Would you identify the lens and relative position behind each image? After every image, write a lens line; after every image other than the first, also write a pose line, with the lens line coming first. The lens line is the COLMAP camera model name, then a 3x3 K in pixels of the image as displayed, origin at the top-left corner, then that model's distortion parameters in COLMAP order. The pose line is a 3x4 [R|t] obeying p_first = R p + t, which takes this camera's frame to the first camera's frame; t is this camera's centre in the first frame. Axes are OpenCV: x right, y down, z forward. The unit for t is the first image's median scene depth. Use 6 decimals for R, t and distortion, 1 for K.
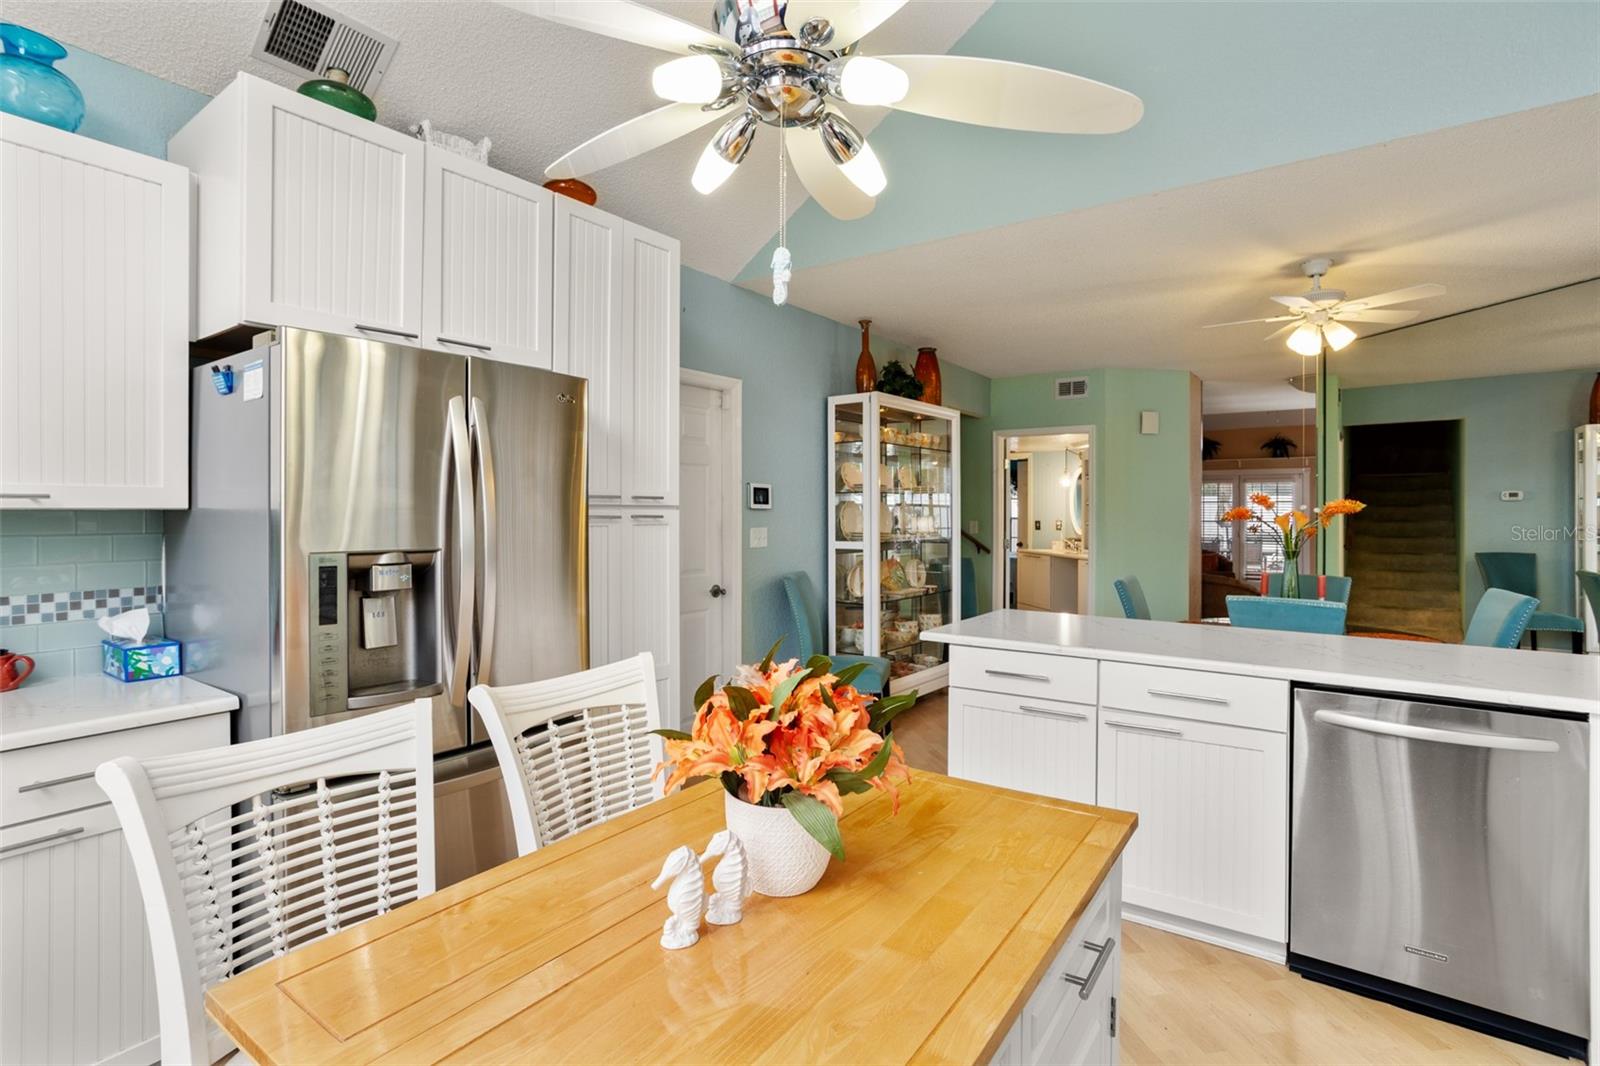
lens RADIAL K [[784.9, 0, 788.4], [0, 784.9, 526.1], [0, 0, 1]] dist [-0.042932, 0.033721]
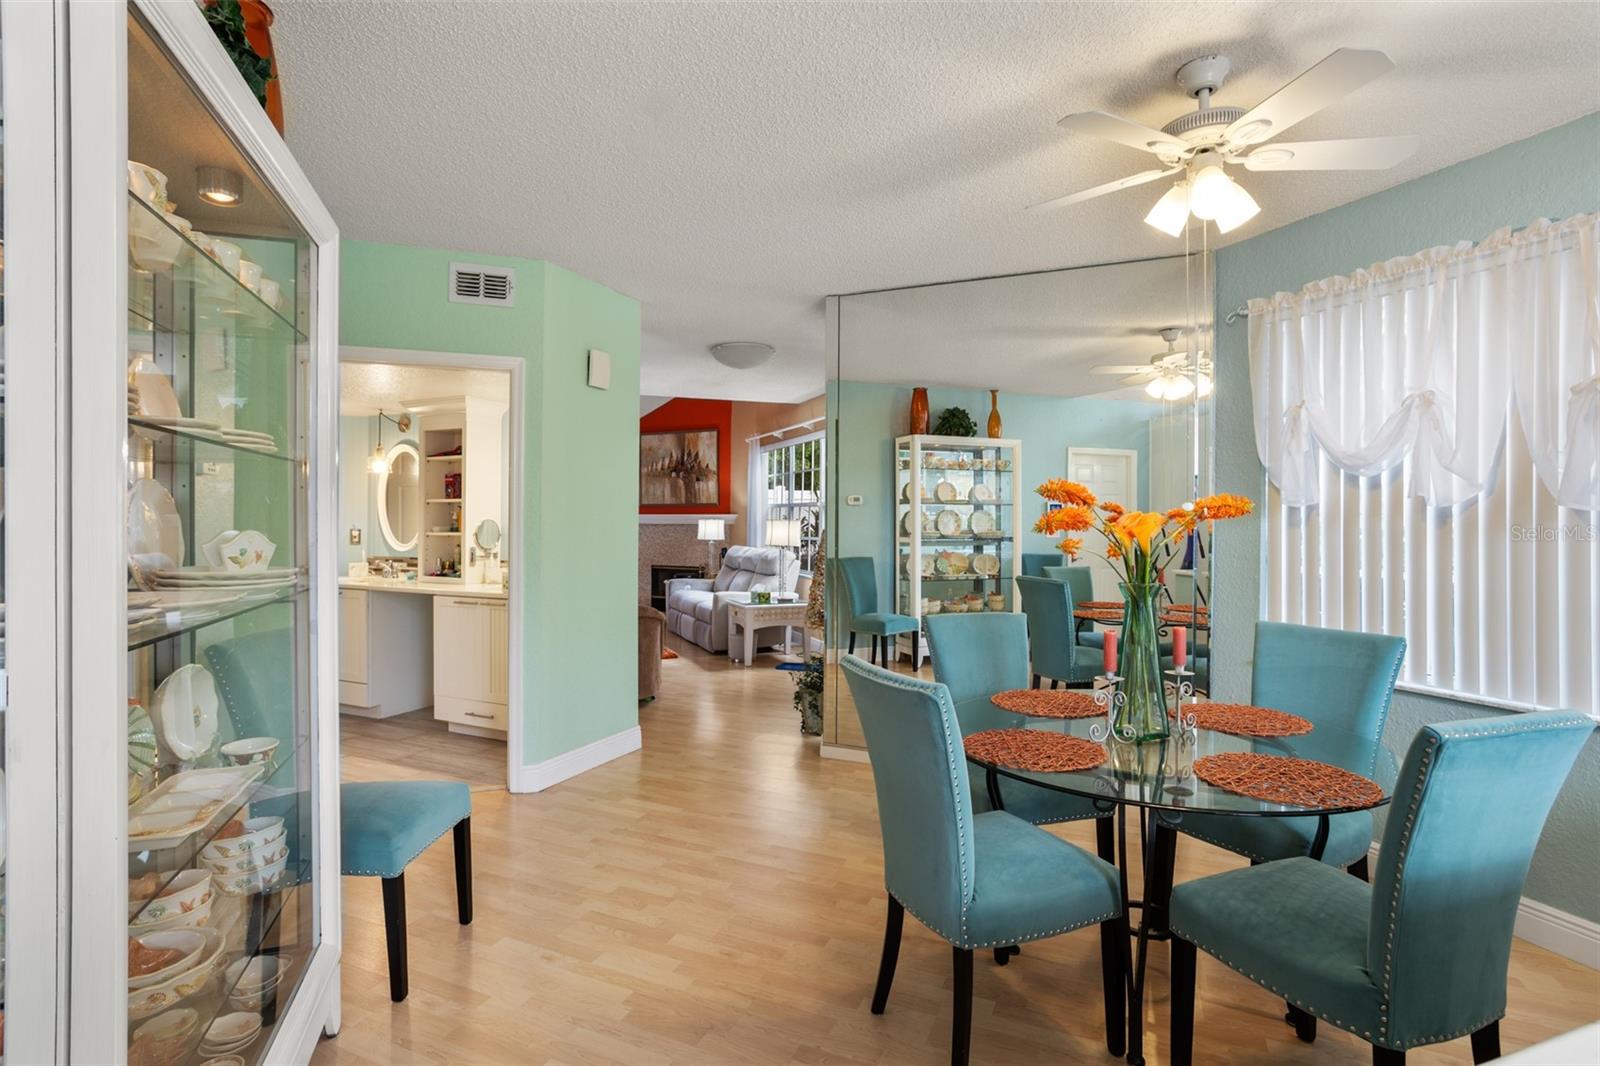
lens RADIAL K [[784.9, 0, 788.4], [0, 784.9, 526.1], [0, 0, 1]] dist [-0.042932, 0.033721]
pose [[0.543976, -0.007864, 0.839064, 0.025685], [0.012222, 0.999924, 0.001448, -0.008501], [-0.839012, 0.009468, 0.544031, 0.531967]]
